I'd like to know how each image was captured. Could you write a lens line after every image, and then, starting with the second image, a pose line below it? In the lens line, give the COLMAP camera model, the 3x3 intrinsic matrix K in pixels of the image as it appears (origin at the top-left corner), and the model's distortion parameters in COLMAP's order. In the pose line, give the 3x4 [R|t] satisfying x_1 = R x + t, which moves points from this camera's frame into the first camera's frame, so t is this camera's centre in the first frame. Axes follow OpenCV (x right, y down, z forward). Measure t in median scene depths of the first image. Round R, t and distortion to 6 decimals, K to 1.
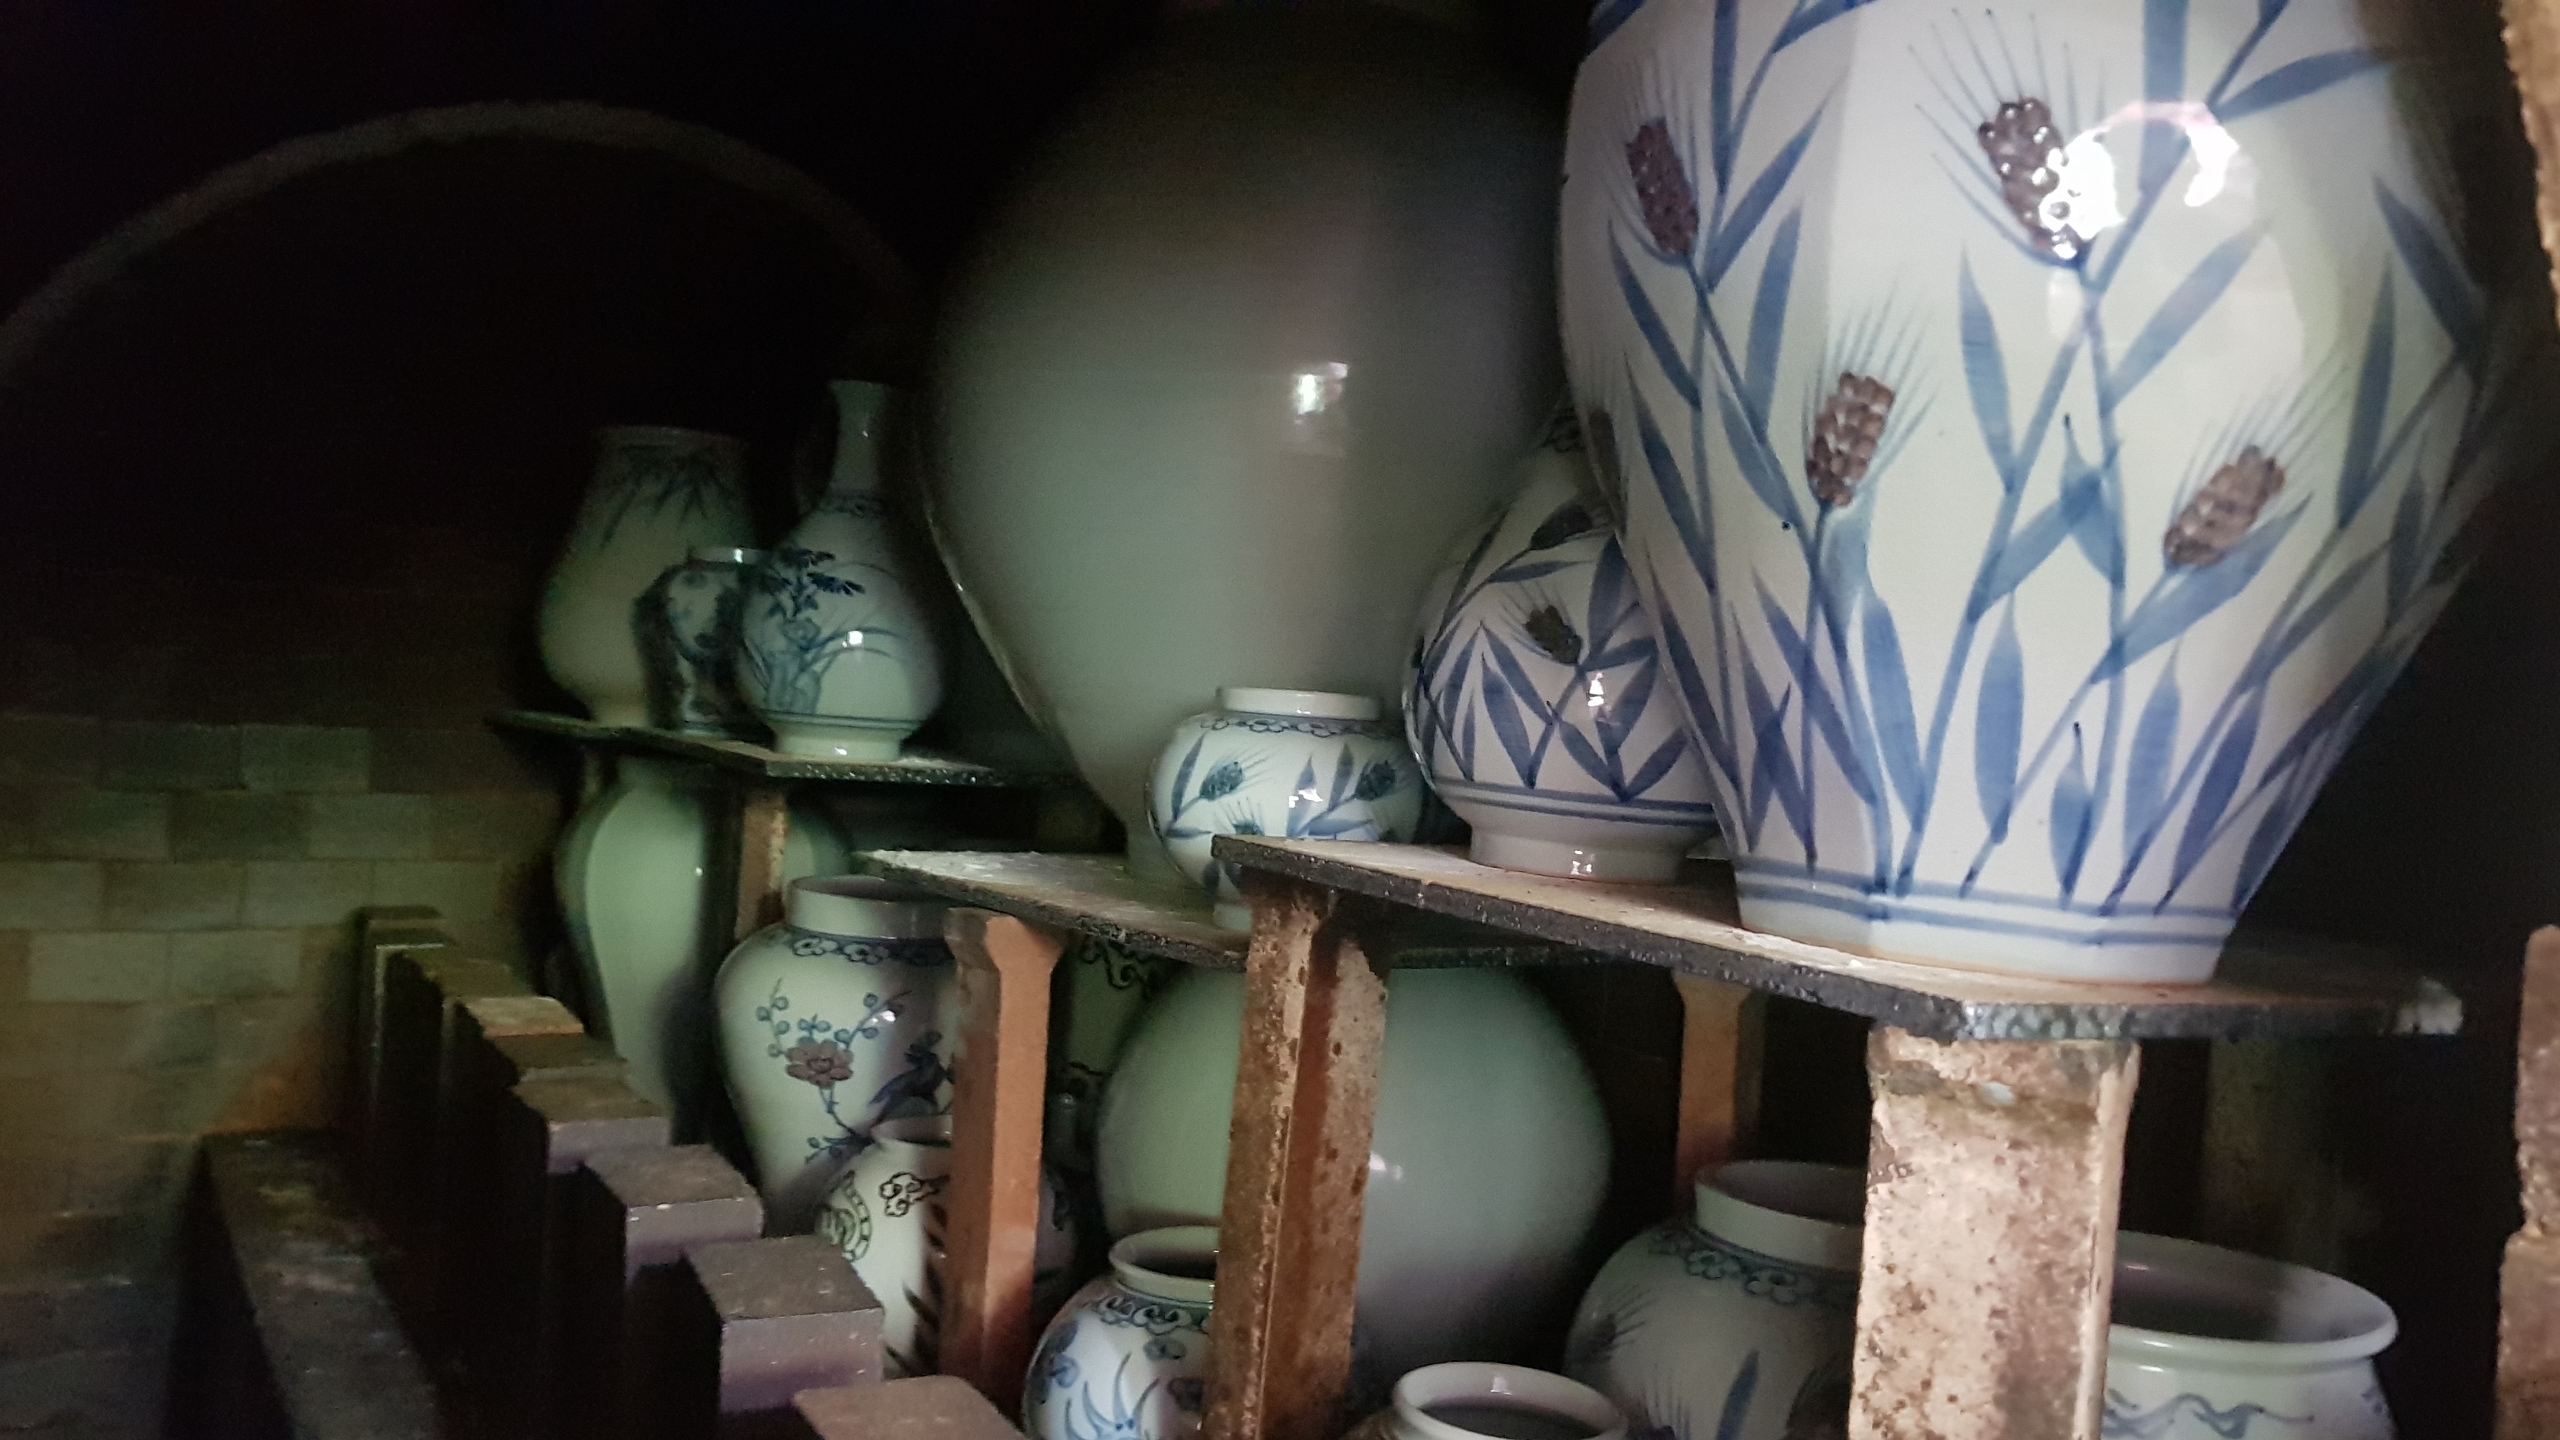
lens RADIAL K [[2263.1, 0, 1285.3], [0, 2263.1, 663.1], [0, 0, 1]] dist [0.107259, -0.278264]
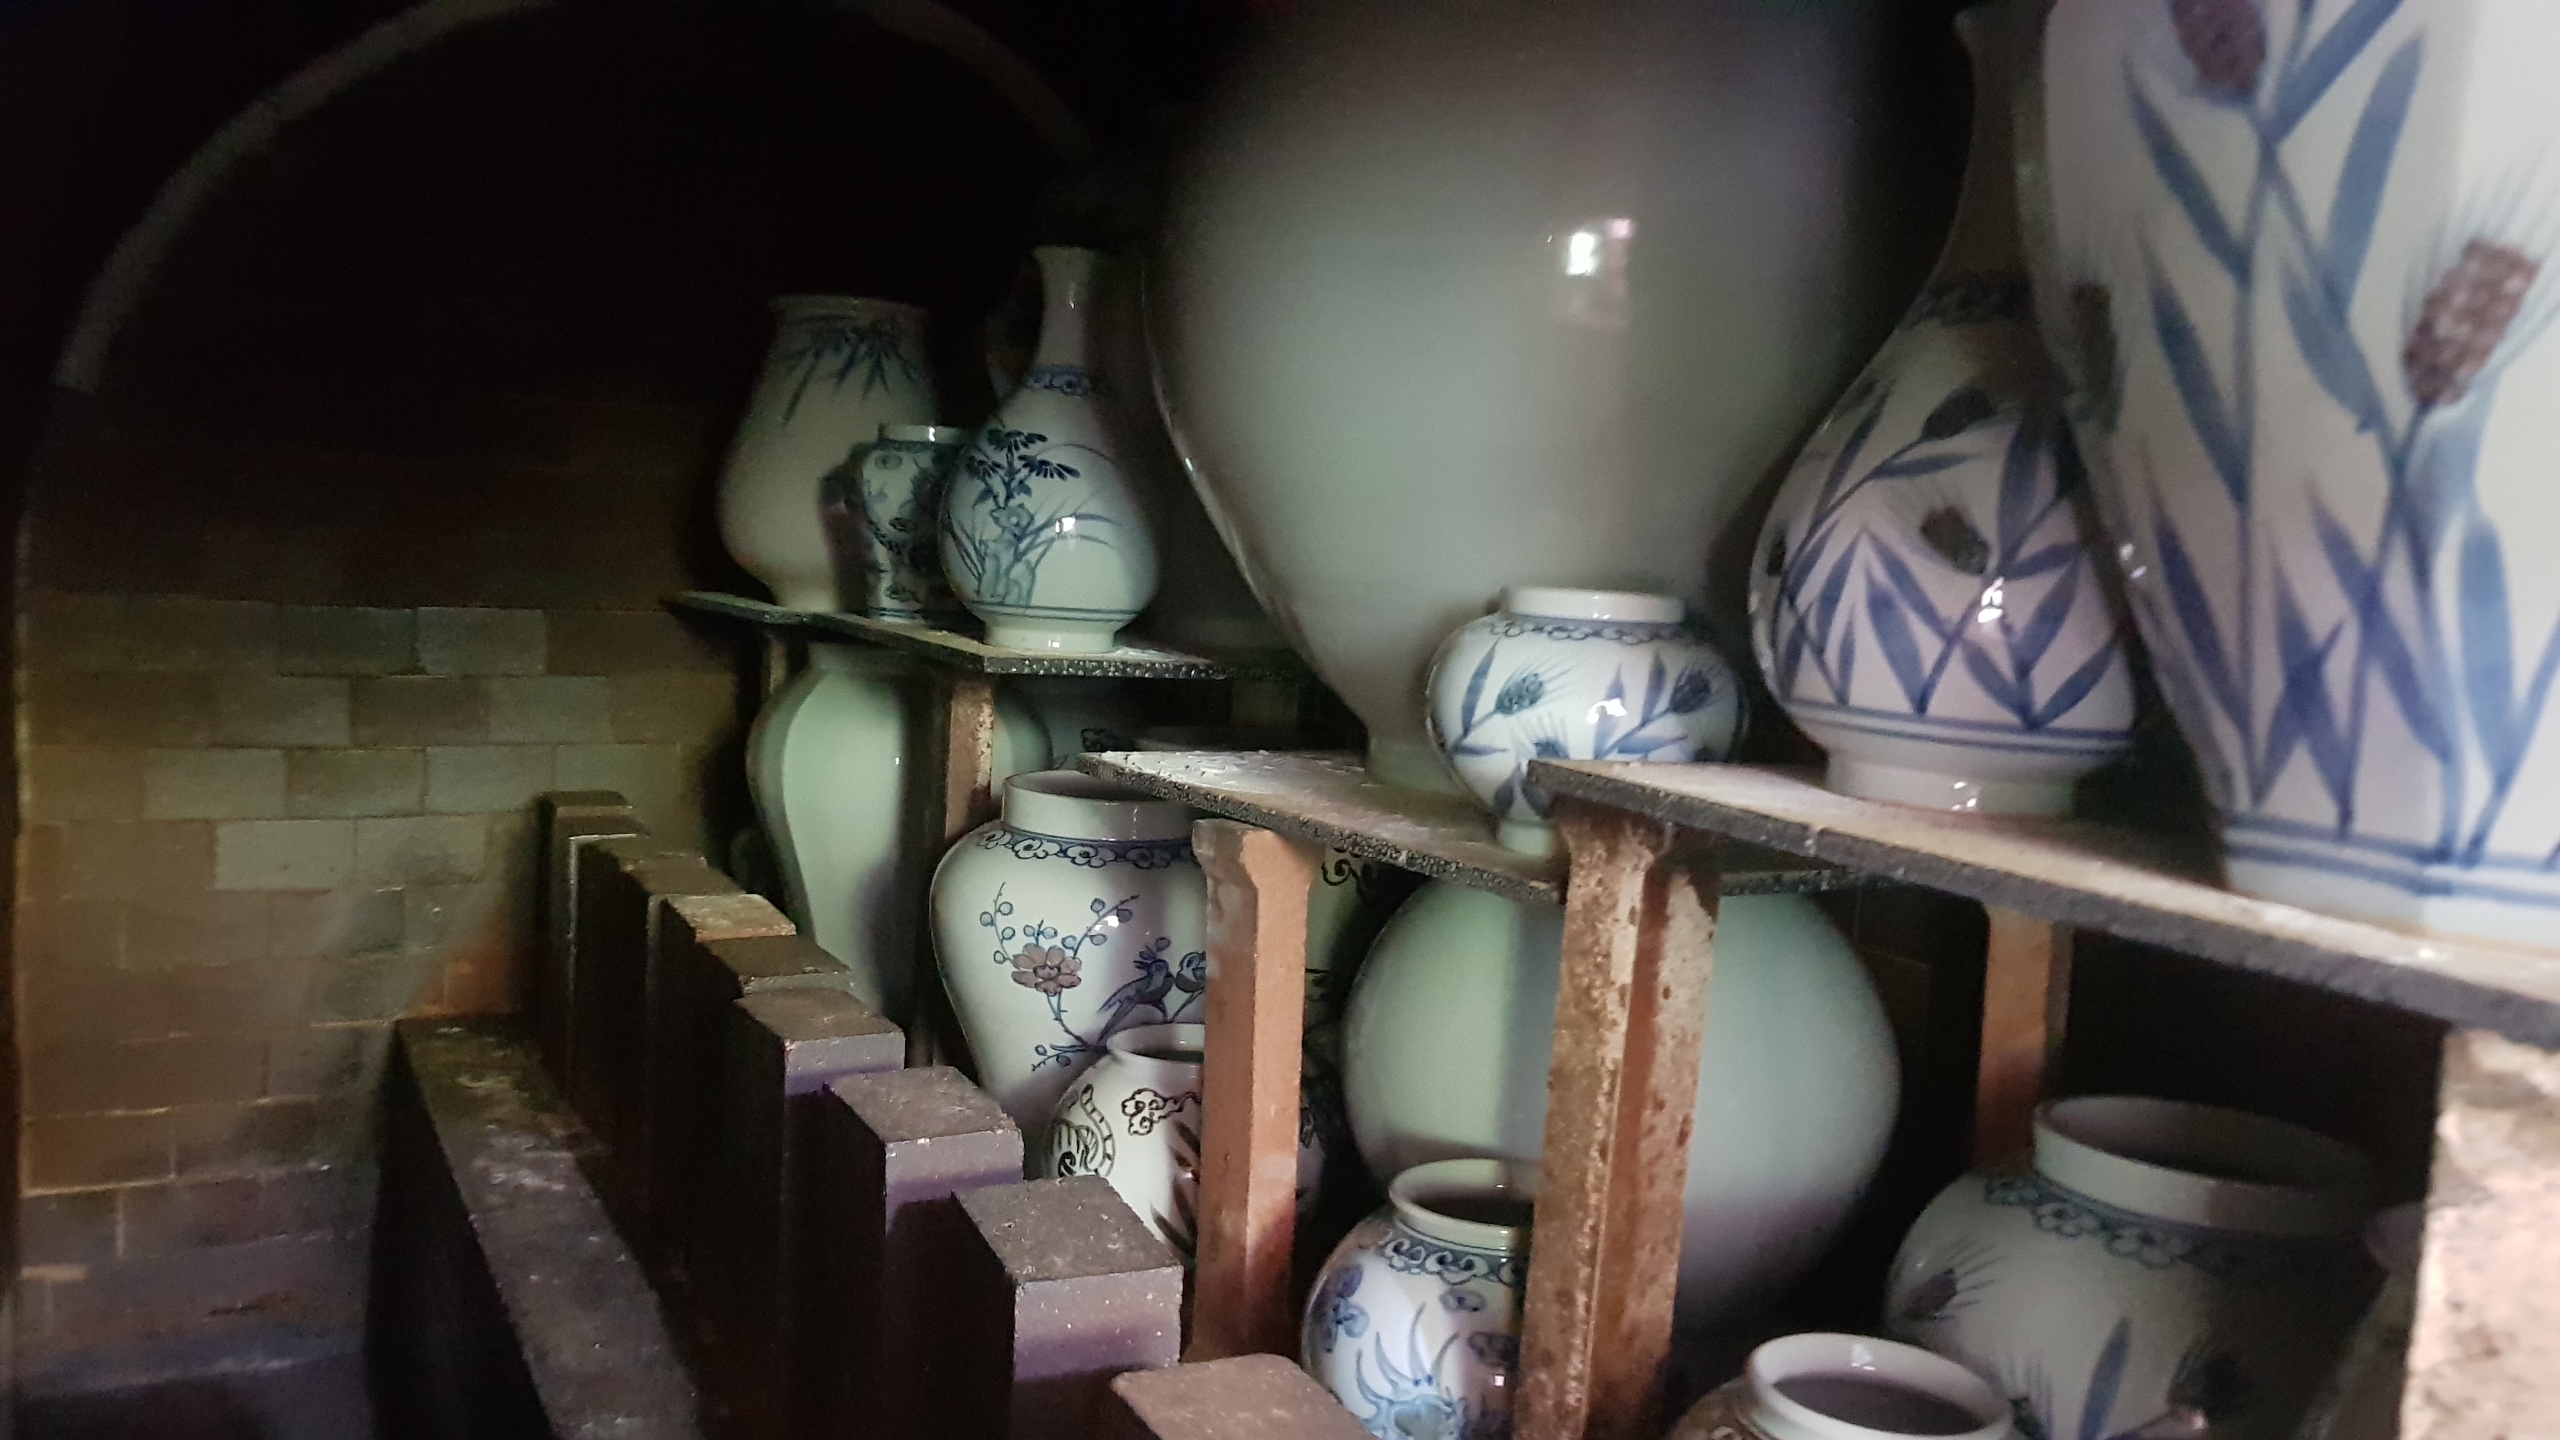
lens RADIAL K [[2241.5, 0, 1280.0], [0, 2241.5, 720.0], [0, 0, 1]] dist [0.125585, -0.264387]
pose [[0.998733, -0.004874, -0.050081, -0.078469], [0.009434, 0.995785, 0.091228, -0.020613], [0.049425, -0.091585, 0.994570, 0.095654]]
